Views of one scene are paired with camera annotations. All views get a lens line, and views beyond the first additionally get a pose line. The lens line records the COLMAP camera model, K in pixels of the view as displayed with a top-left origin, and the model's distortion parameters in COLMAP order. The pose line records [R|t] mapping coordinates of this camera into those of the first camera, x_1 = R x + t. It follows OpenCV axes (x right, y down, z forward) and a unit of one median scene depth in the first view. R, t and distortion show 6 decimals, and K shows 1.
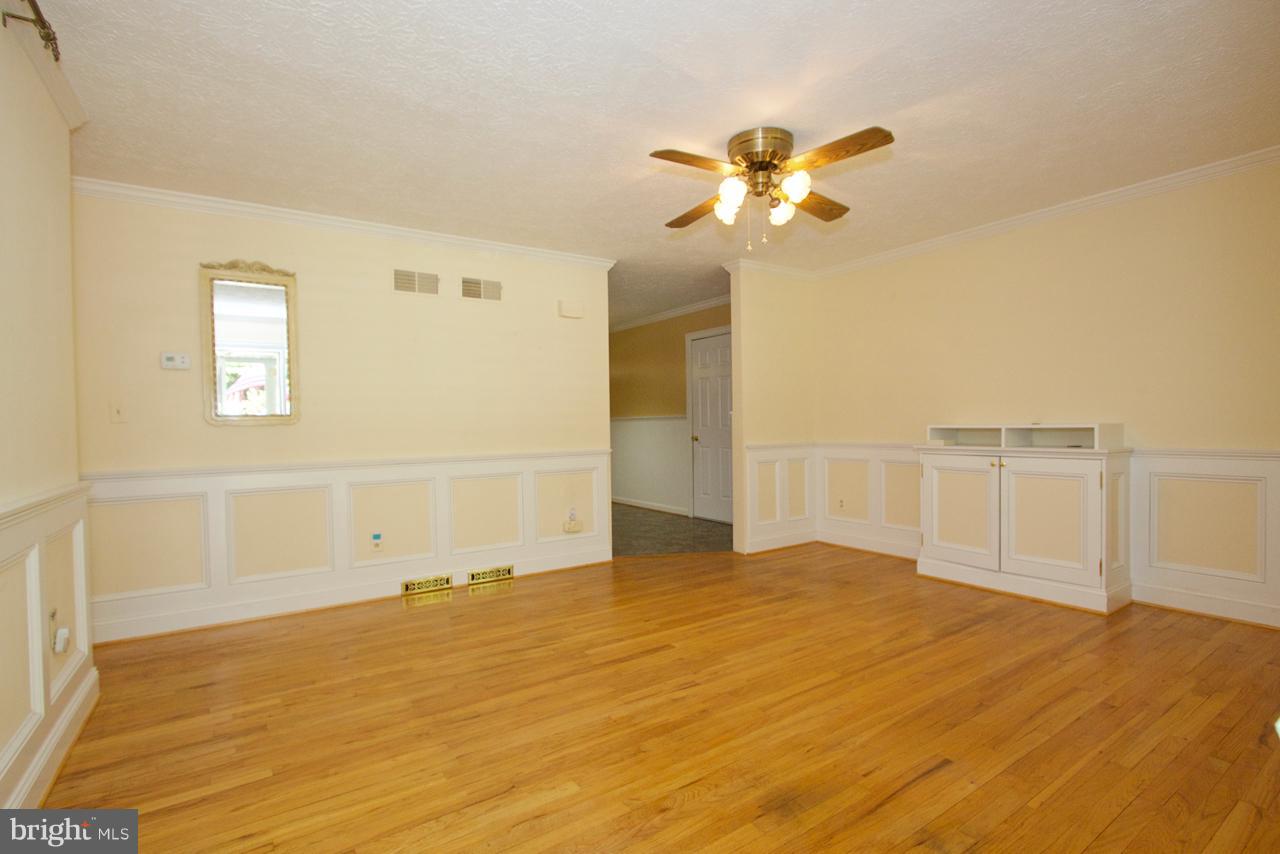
lens RADIAL K [[600.0, 0, 627.0], [0, 600.0, 429.6], [0, 0, 1]] dist [-0.015341, 0.001354]
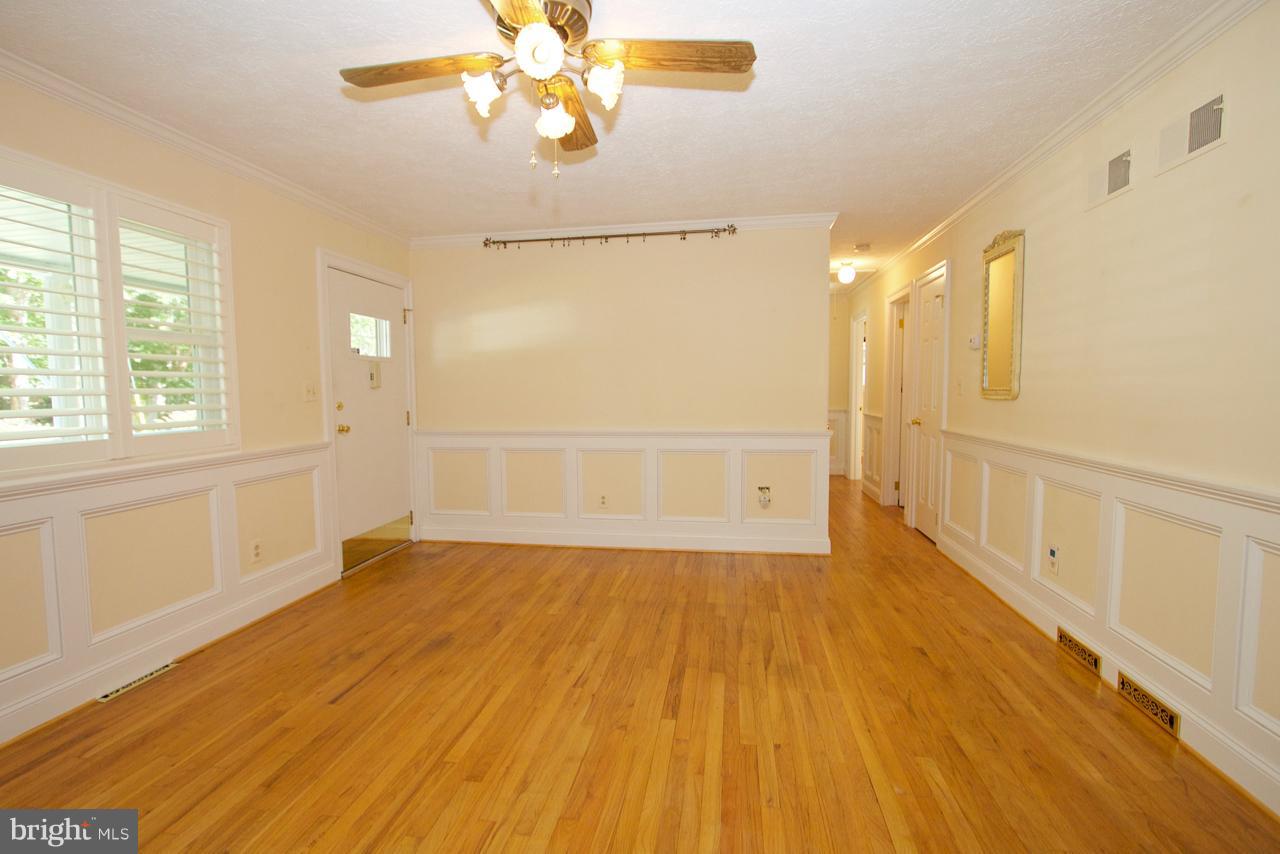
lens RADIAL K [[600.0, 0, 627.0], [0, 600.0, 429.6], [0, 0, 1]] dist [-0.015341, 0.001354]
pose [[-0.683397, 0.075817, -0.726100, 0.627946], [0.015263, 0.995859, 0.089618, -0.066542], [0.729887, 0.050162, -0.681724, 1.453786]]
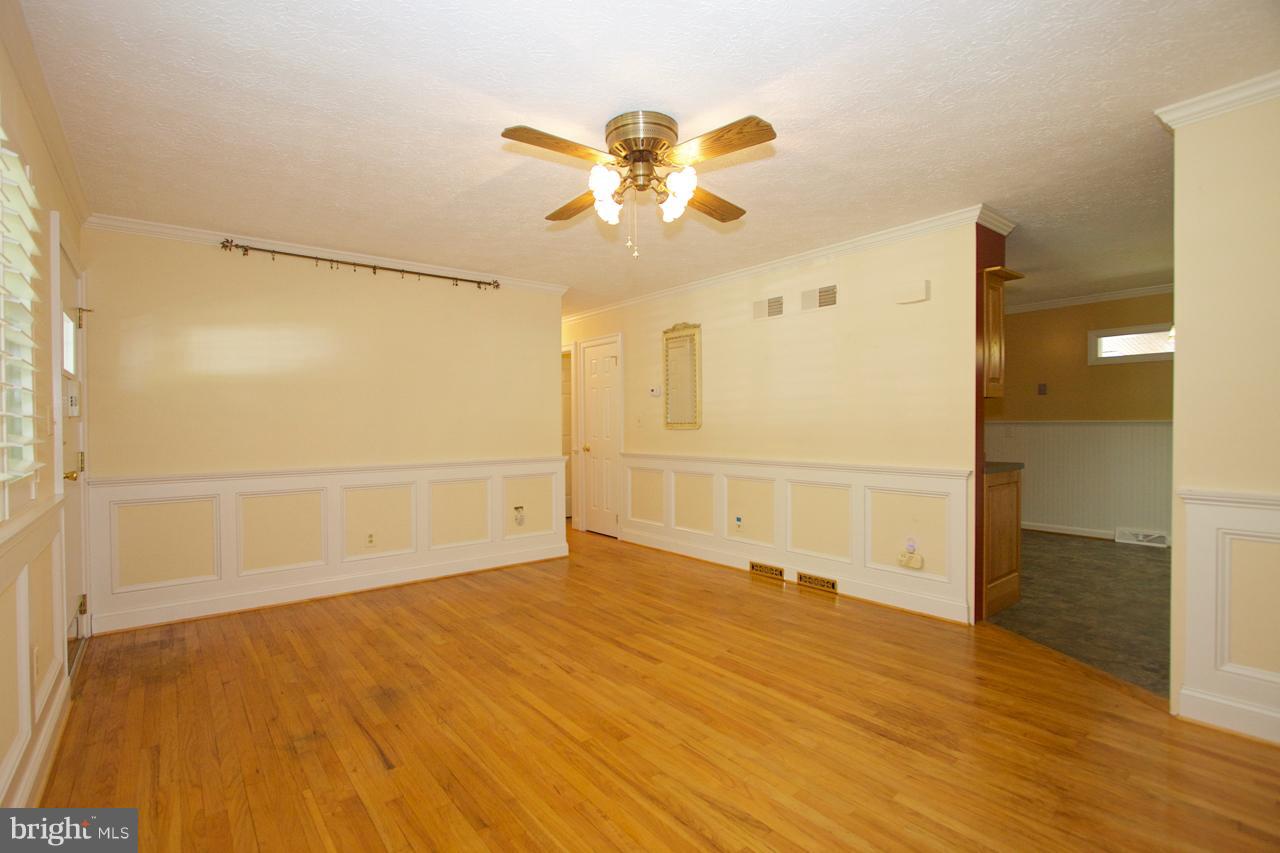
lens RADIAL K [[592.5, 0, 626.8], [0, 592.5, 428.5], [0, 0, 1]] dist [-0.012693, -0.000078]
pose [[0.082702, 0.025951, -0.996236, 1.049445], [-0.004173, 0.999661, 0.025694, -0.057095], [0.996566, 0.002032, 0.082782, 0.863901]]
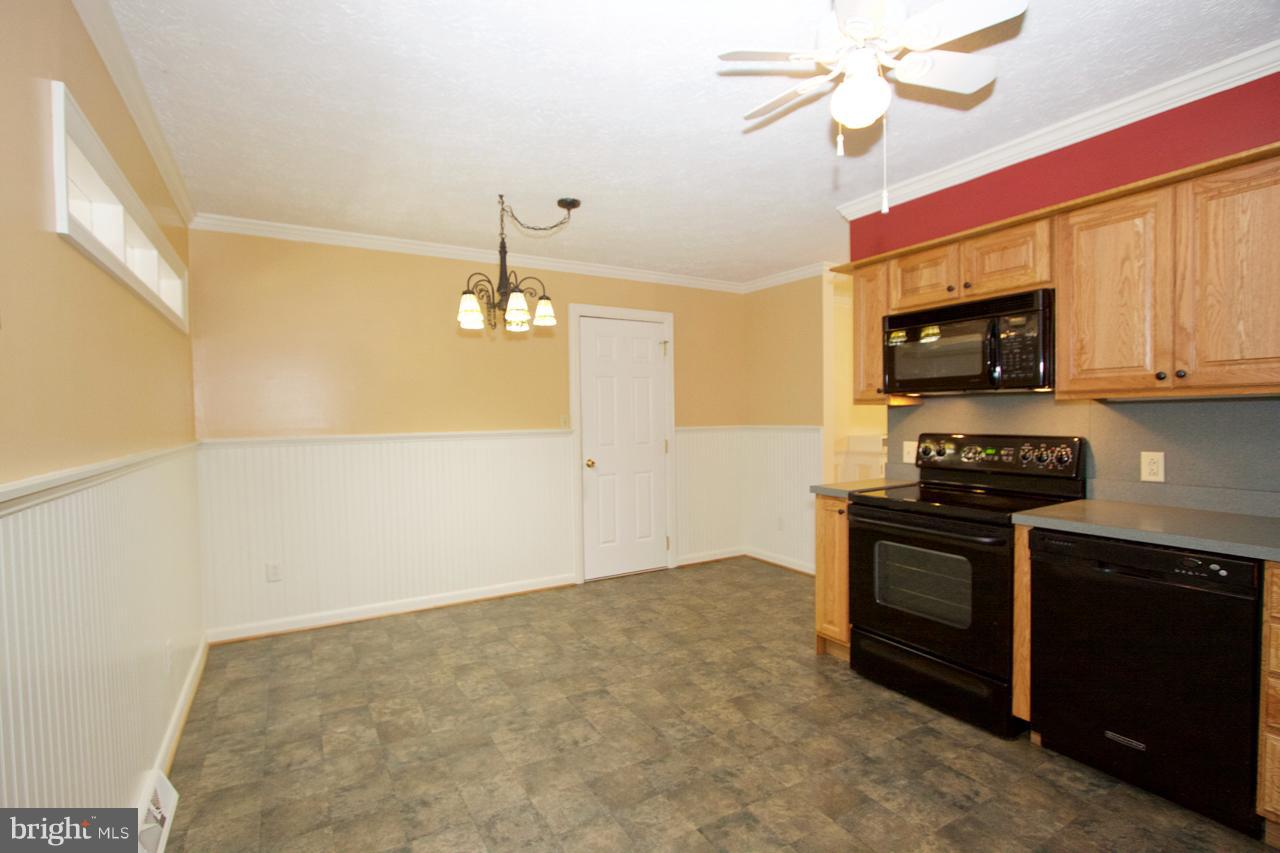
lens RADIAL K [[589.1, 0, 627.1], [0, 589.1, 432.9], [0, 0, 1]] dist [-0.015504, 0.000264]
pose [[0.060077, -0.016591, 0.998056, -1.248366], [0.020911, 0.999663, 0.015359, -0.066900], [-0.997975, 0.019948, 0.060403, 2.119499]]
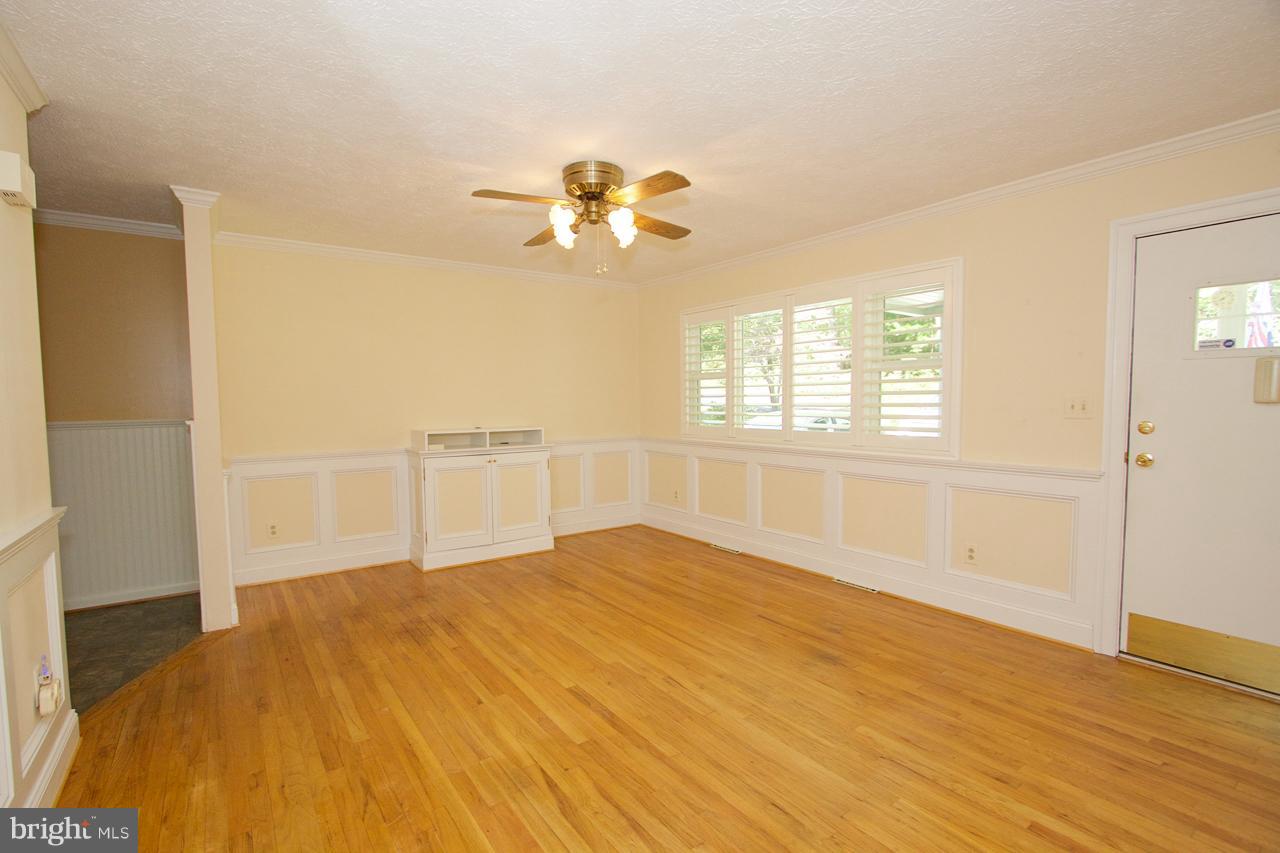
lens RADIAL K [[586.1, 0, 624.9], [0, 586.1, 428.5], [0, 0, 1]] dist [-0.014955, 0.001063]
pose [[-0.026993, -0.031022, 0.999154, -0.795680], [0.022282, 0.999251, 0.031627, -0.055508], [-0.999387, 0.023117, -0.026282, 0.934226]]
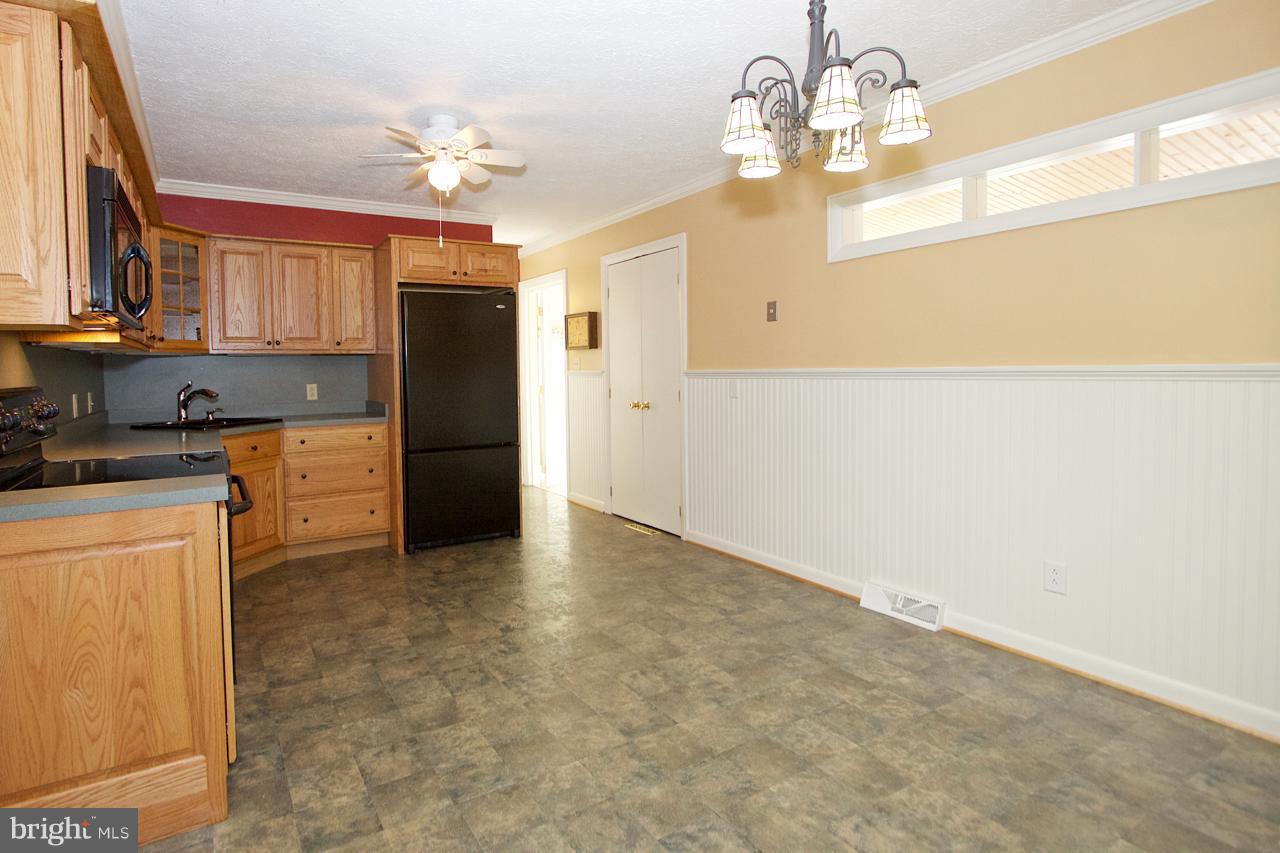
lens RADIAL K [[638.9, 0, 568.0], [0, 638.9, 389.5], [0, 0, 1]] dist [-0.012860, 0.000448]
pose [[-0.072178, 0.049027, -0.996186, 0.358334], [0.008553, 0.998785, 0.048535, -0.061857], [0.997355, -0.005018, -0.072509, 2.207081]]
